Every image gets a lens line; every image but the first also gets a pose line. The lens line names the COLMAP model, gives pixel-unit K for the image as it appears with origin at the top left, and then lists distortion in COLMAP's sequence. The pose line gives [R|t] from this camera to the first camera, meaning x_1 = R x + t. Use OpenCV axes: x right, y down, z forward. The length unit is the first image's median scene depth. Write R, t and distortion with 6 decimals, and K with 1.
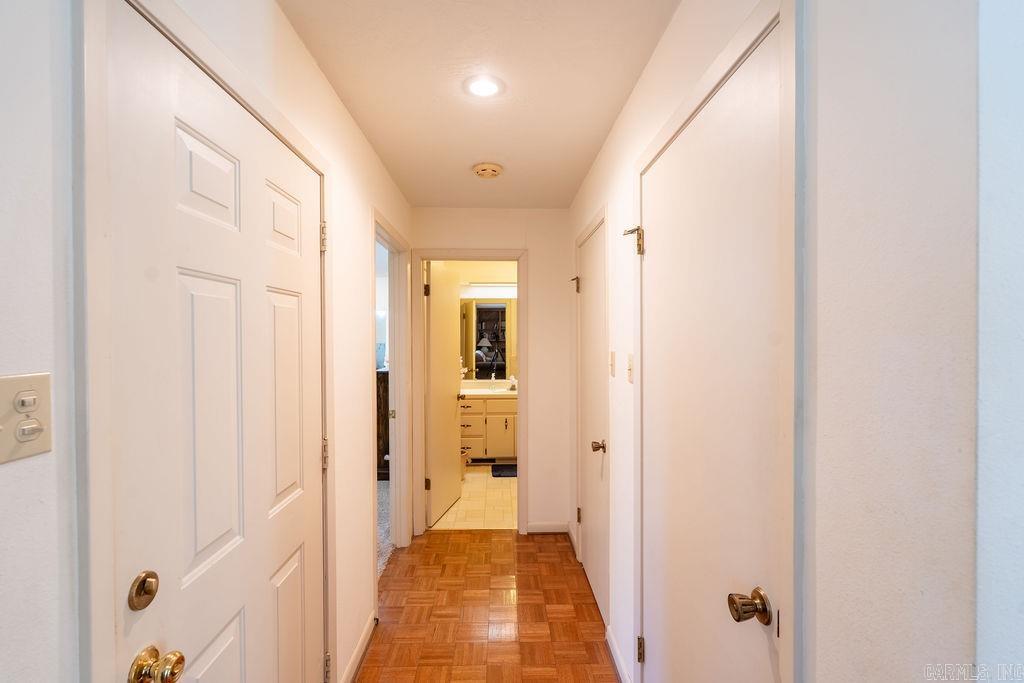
lens RADIAL K [[459.3, 0, 510.5], [0, 459.3, 340.0], [0, 0, 1]] dist [-0.005130, 0.000255]
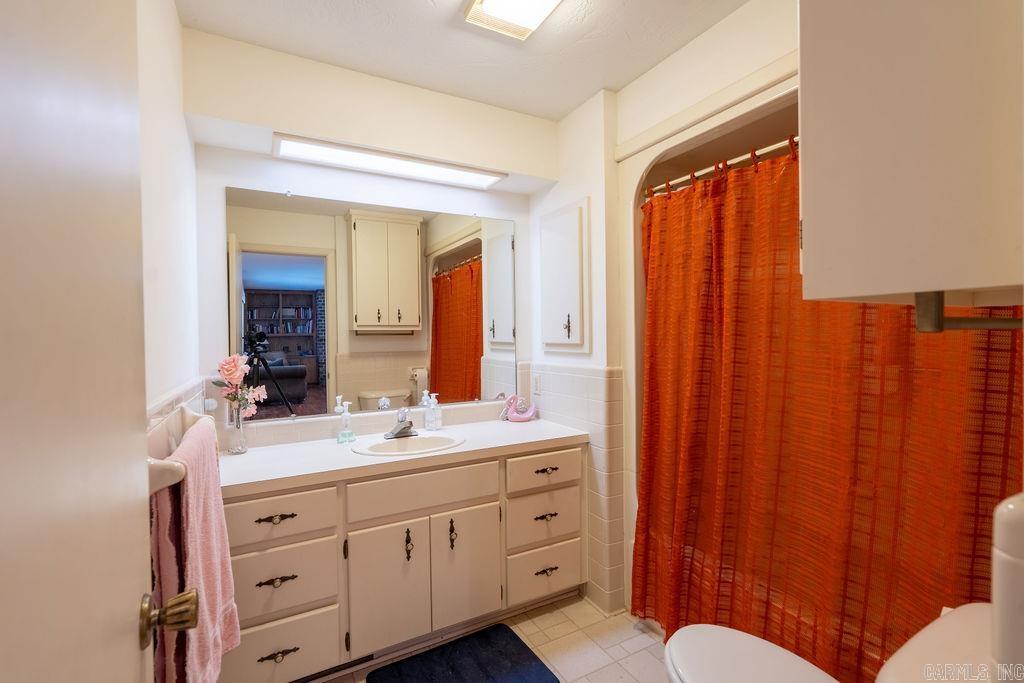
lens RADIAL K [[459.3, 0, 510.5], [0, 459.3, 340.0], [0, 0, 1]] dist [-0.005130, 0.000255]
pose [[0.890115, -0.016207, 0.455448, -0.095230], [0.014965, 0.999868, 0.006333, 0.027064], [-0.455490, 0.001179, 0.890240, 0.655973]]
